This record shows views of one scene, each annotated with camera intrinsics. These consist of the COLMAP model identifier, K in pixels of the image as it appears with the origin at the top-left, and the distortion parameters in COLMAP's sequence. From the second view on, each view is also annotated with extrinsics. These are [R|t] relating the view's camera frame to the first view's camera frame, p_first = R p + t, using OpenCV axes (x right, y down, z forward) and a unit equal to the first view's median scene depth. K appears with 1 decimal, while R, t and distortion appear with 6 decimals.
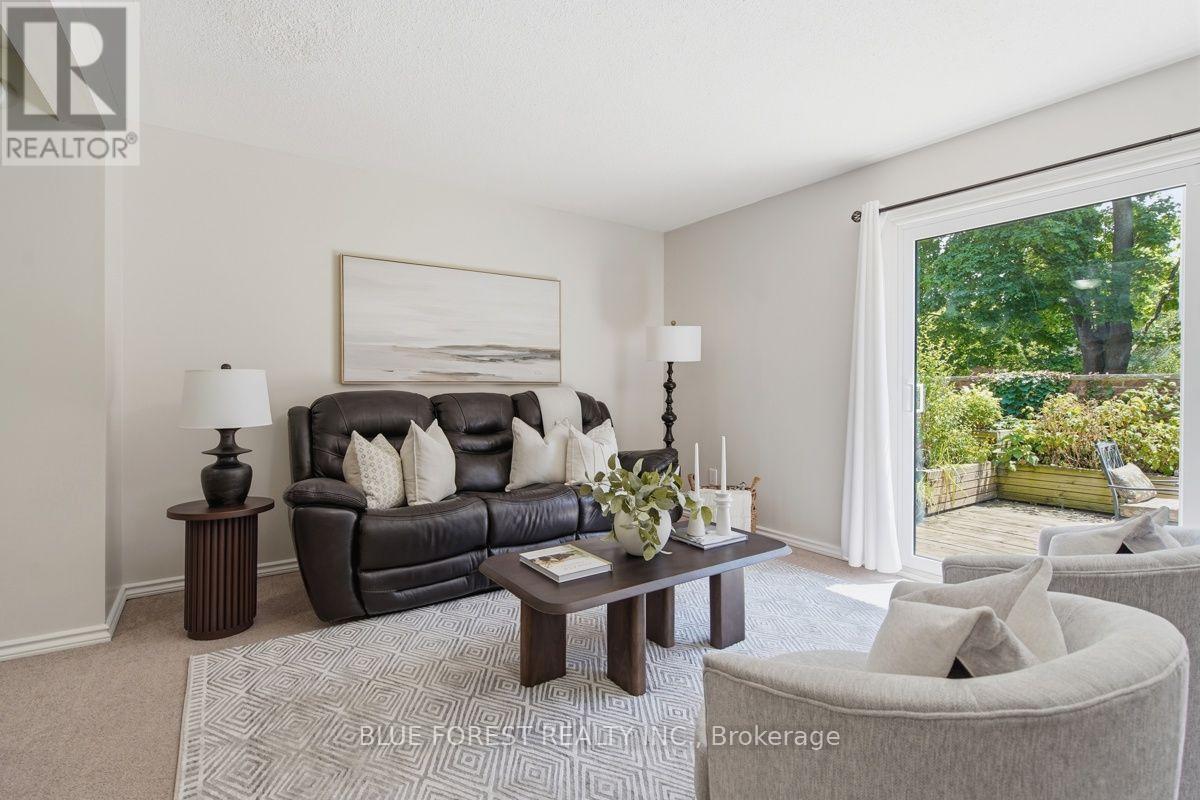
lens RADIAL K [[558.9, 0, 599.5], [0, 558.9, 391.4], [0, 0, 1]] dist [-0.002683, 0.000535]
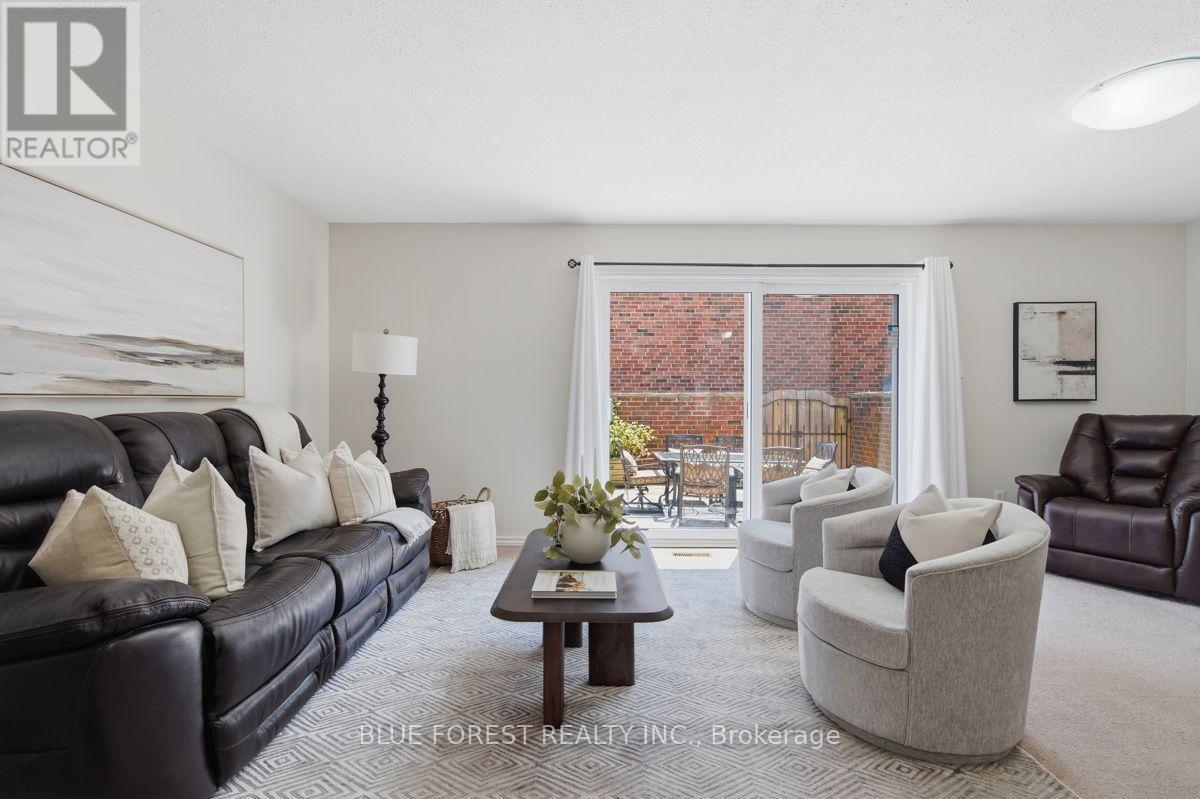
lens RADIAL K [[558.9, 0, 597.8], [0, 558.9, 401.6], [0, 0, 1]] dist [-0.002683, 0.000535]
pose [[0.574680, -0.000753, 0.818378, -0.420600], [0.007025, 0.999967, -0.004013, -0.003067], [-0.818348, 0.008055, 0.574666, 0.205583]]
